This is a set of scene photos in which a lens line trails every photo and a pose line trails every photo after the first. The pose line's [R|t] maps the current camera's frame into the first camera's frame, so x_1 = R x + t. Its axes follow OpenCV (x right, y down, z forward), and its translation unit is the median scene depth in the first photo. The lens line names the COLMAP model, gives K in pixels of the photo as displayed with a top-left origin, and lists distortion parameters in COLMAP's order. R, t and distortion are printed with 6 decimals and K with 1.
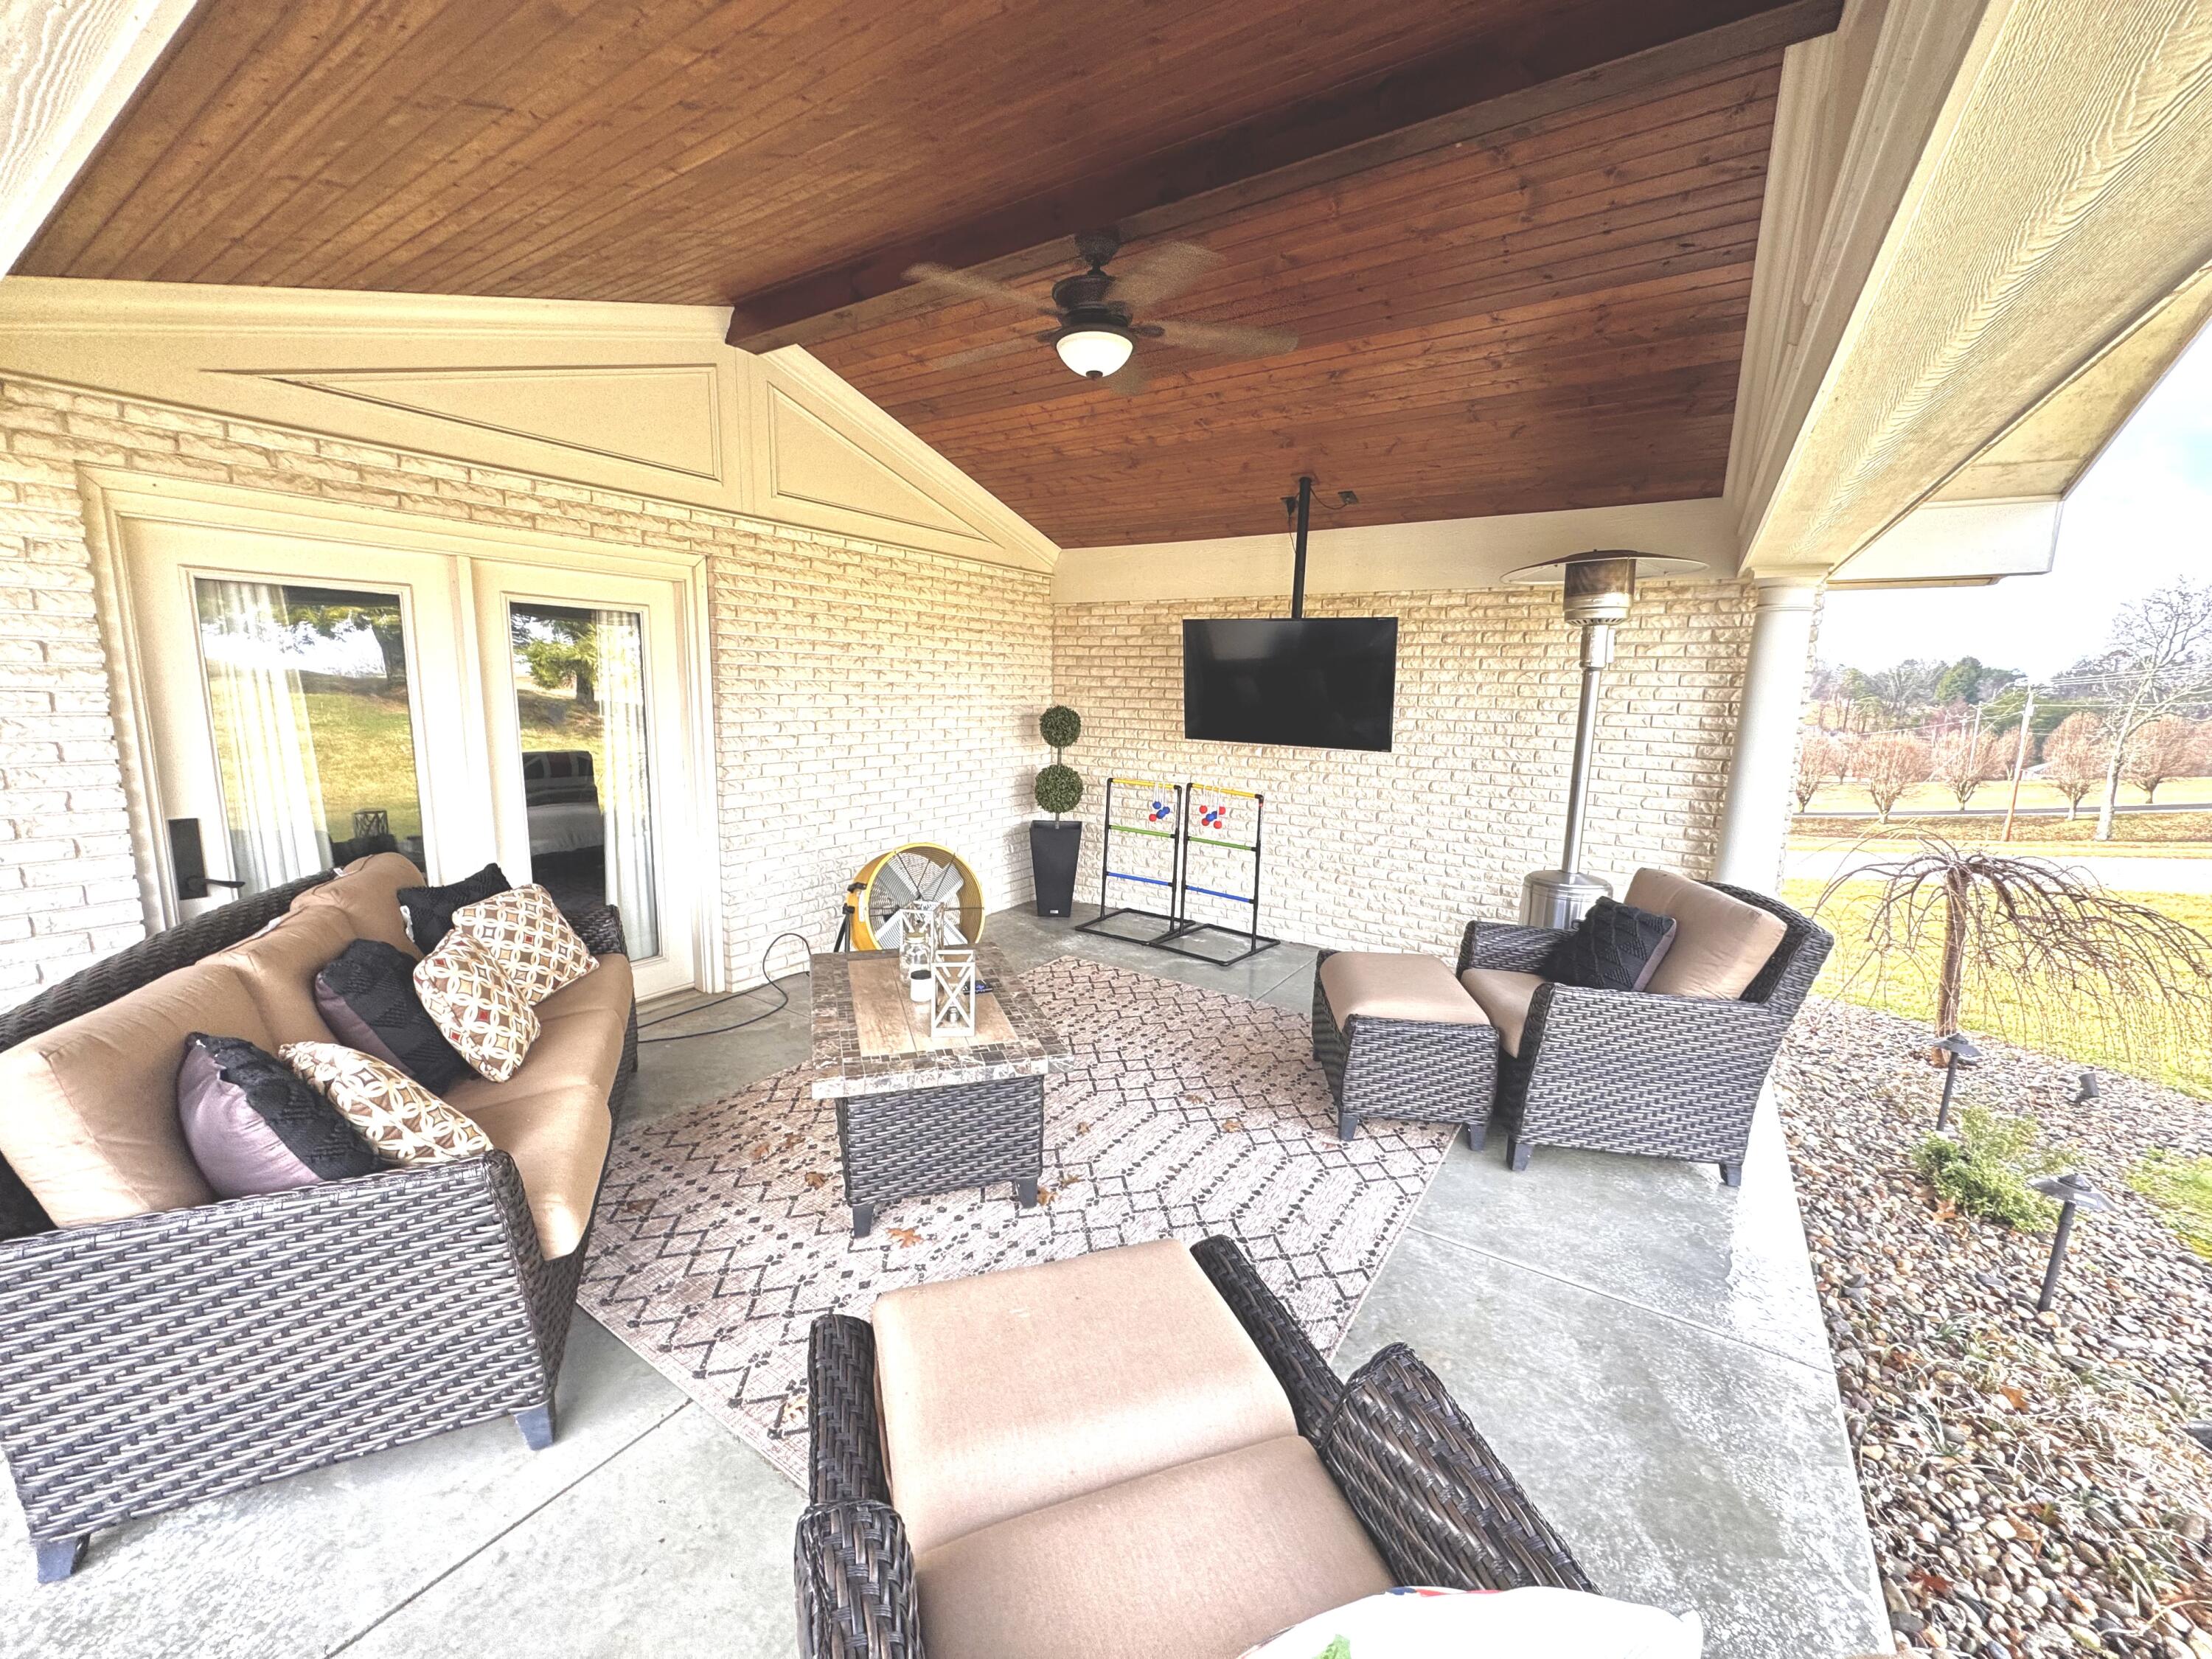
lens RADIAL K [[877.7, 0, 1103.8], [0, 877.7, 823.0], [0, 0, 1]] dist [-0.001078, 0.000150]
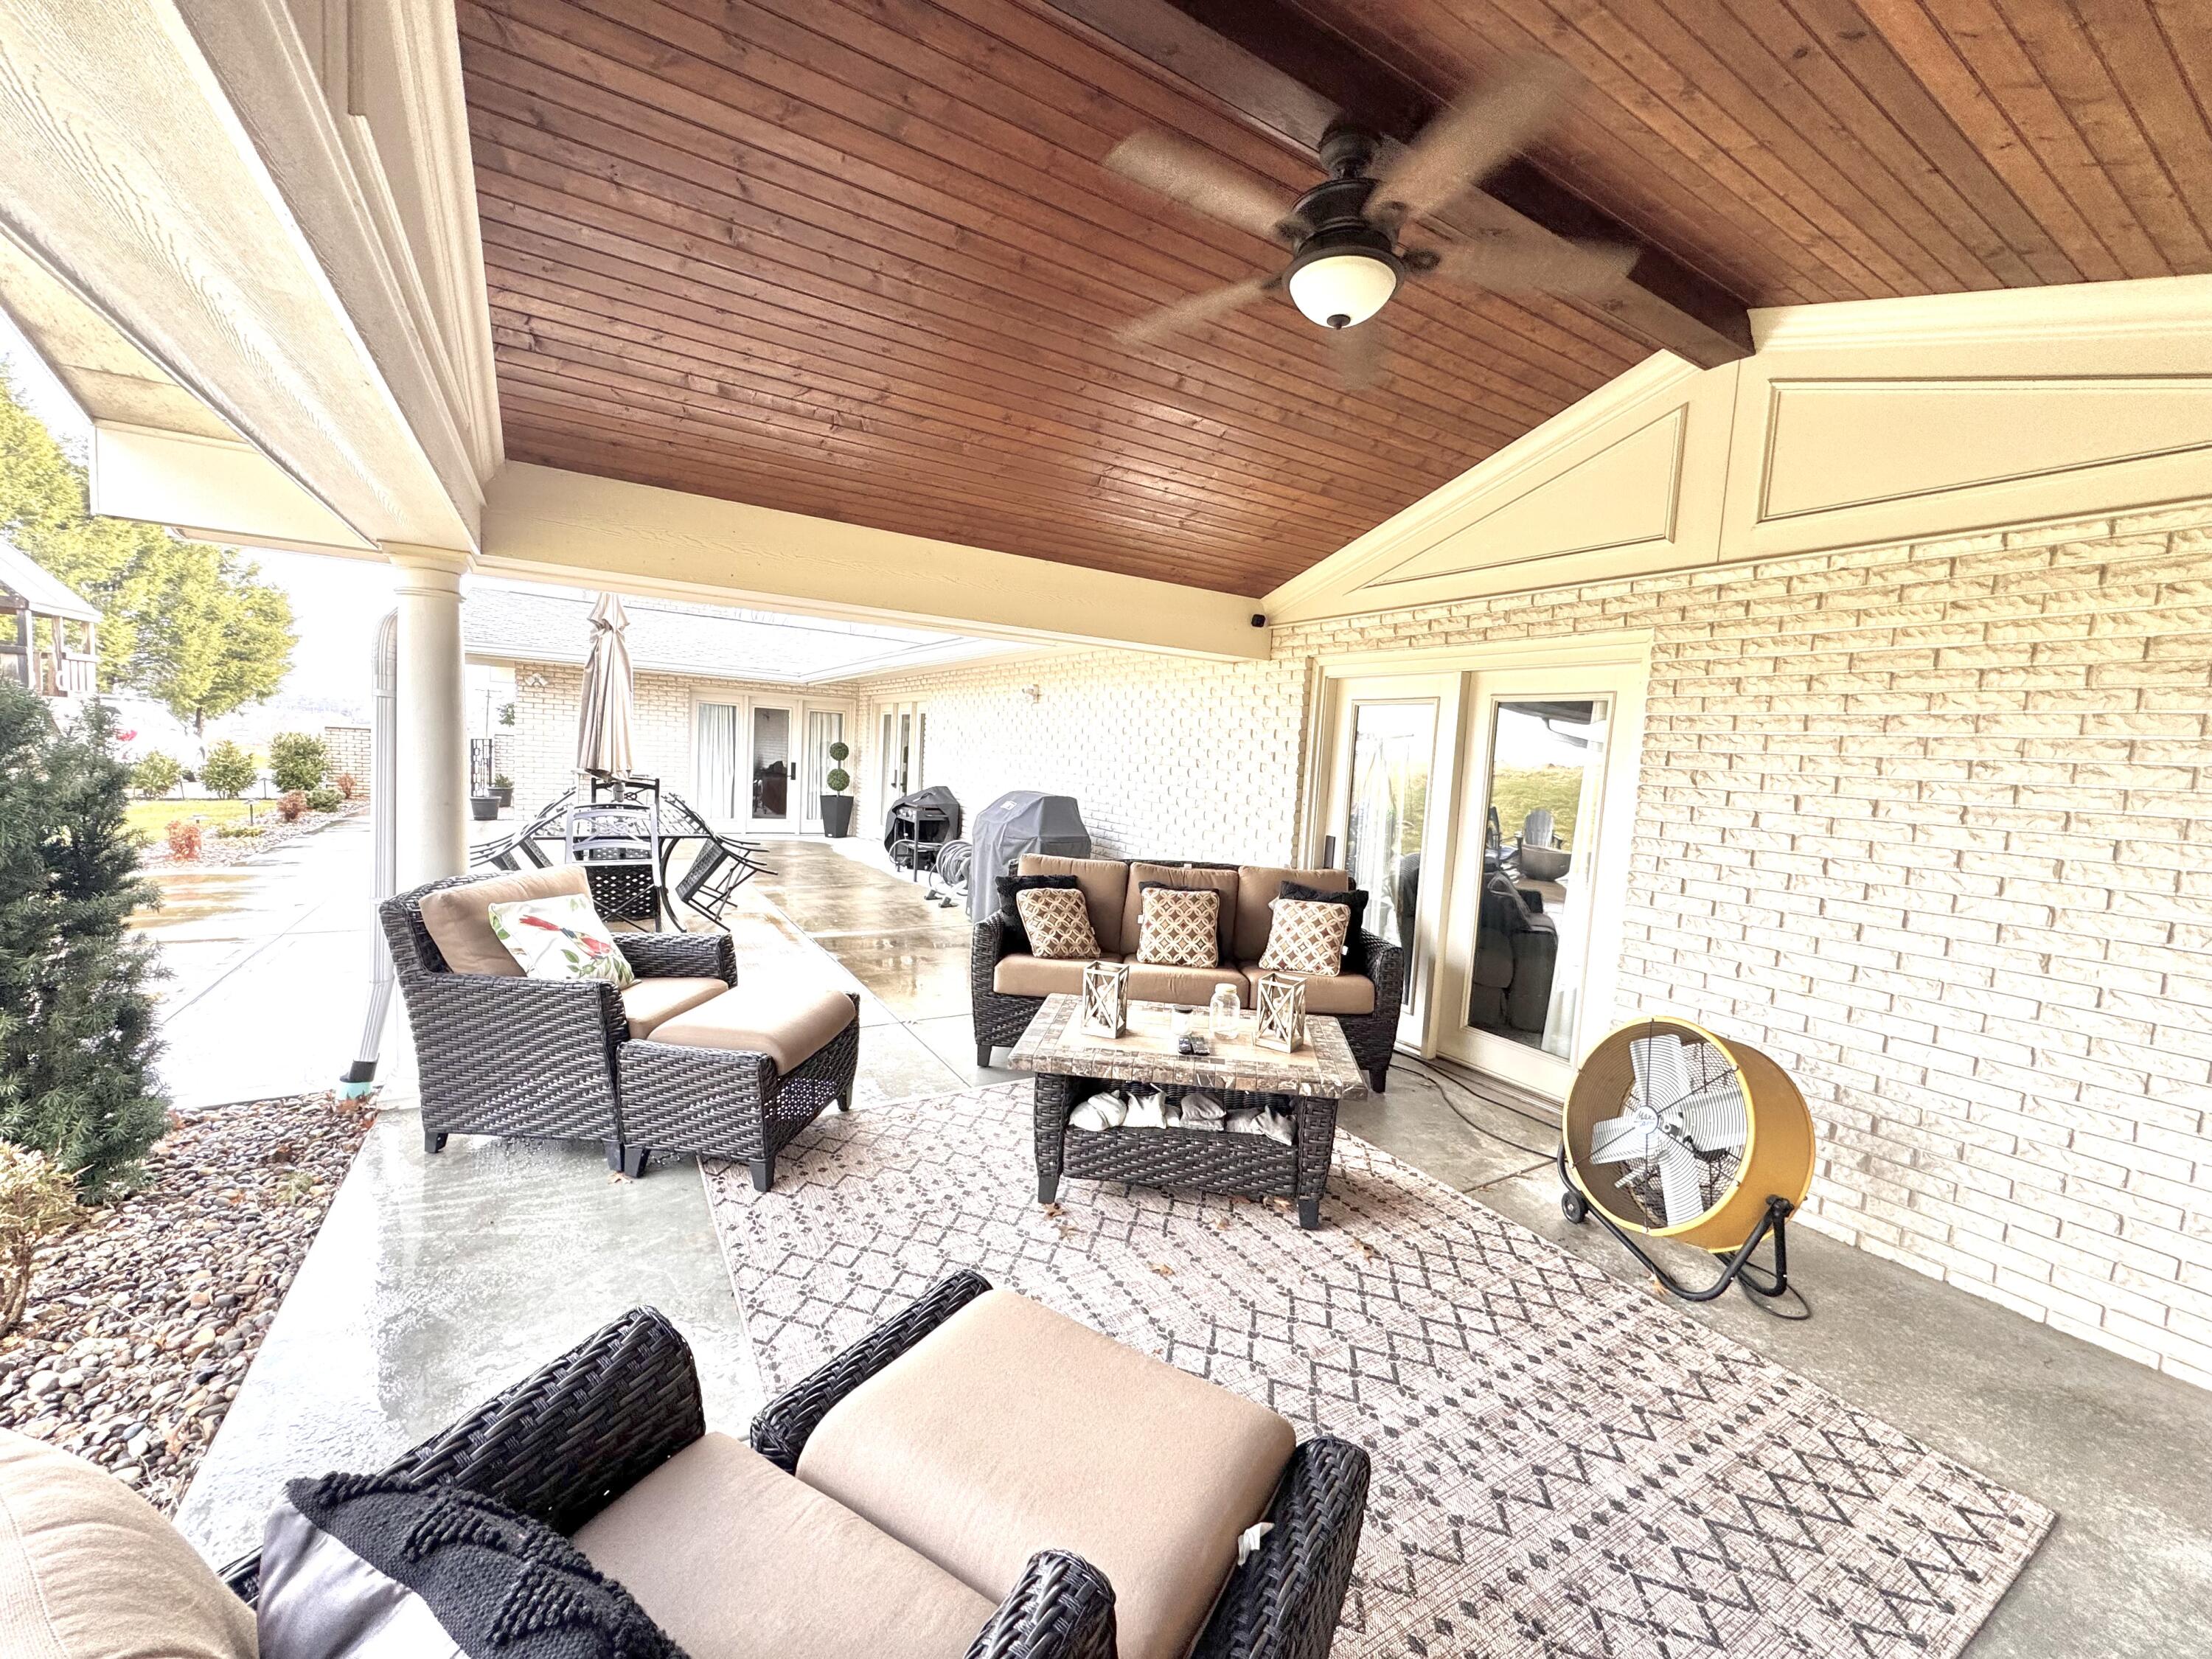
lens RADIAL K [[877.7, 0, 1103.8], [0, 877.7, 823.0], [0, 0, 1]] dist [-0.001078, 0.000150]
pose [[-0.430677, 0.035219, -0.901819, 0.565456], [-0.196541, 0.971596, 0.131805, -0.125017], [0.880846, 0.234010, -0.411522, 0.922432]]
